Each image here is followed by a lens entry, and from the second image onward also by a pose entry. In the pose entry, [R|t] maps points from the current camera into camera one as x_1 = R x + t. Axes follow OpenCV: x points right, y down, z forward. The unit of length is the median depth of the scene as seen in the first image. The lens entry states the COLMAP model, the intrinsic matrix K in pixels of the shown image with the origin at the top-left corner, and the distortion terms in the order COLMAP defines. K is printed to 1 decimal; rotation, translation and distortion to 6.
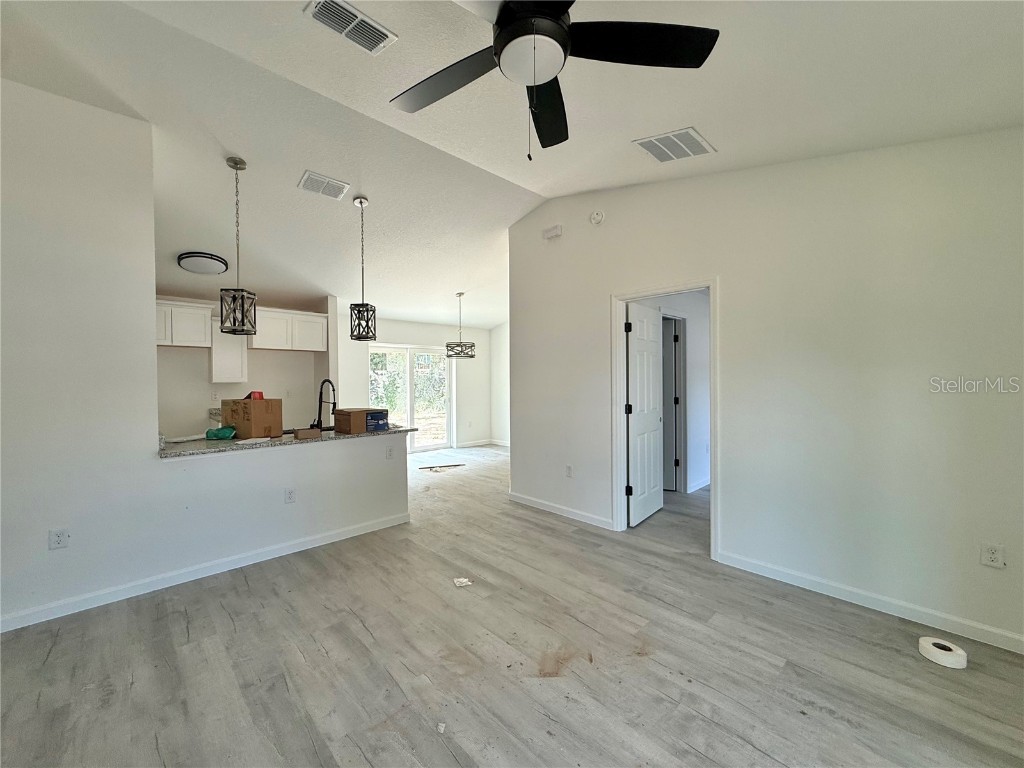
lens RADIAL K [[409.1, 0, 512.0], [0, 409.1, 384.0], [0, 0, 1]] dist [0.002181, -0.000225]
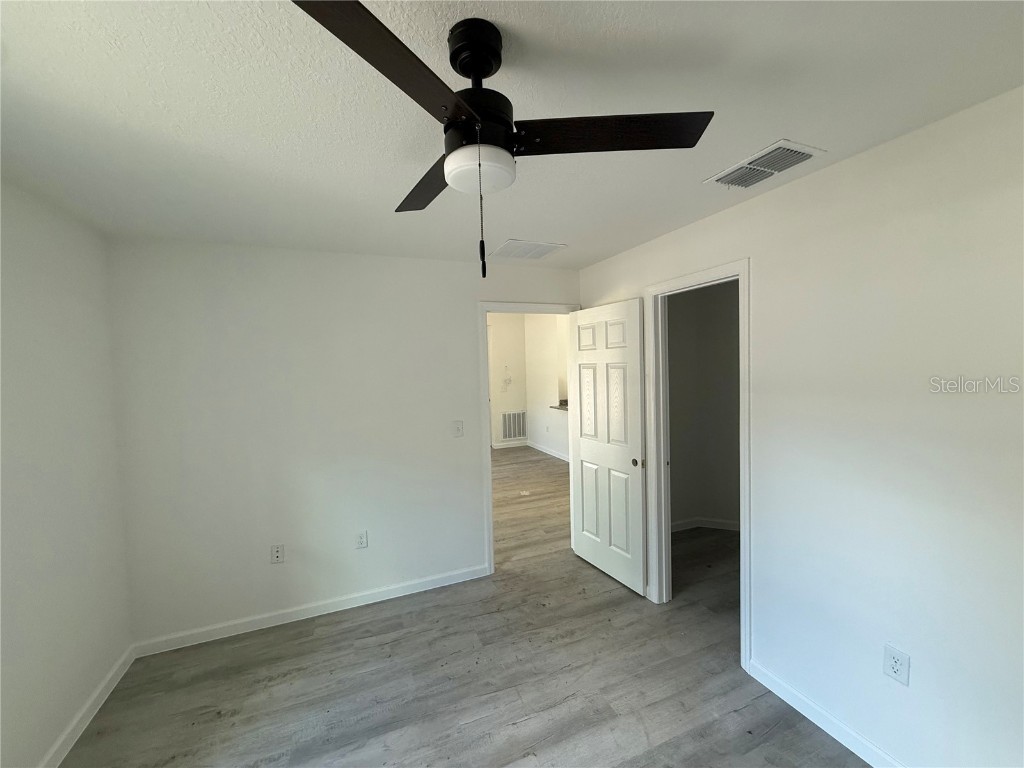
lens RADIAL K [[409.1, 0, 512.0], [0, 409.1, 384.0], [0, 0, 1]] dist [0.002181, -0.000225]
pose [[-0.371427, 0.058003, -0.926648, 1.480445], [0.018813, 0.998312, 0.054948, -0.117276], [0.928271, 0.002976, -0.371892, 1.497097]]
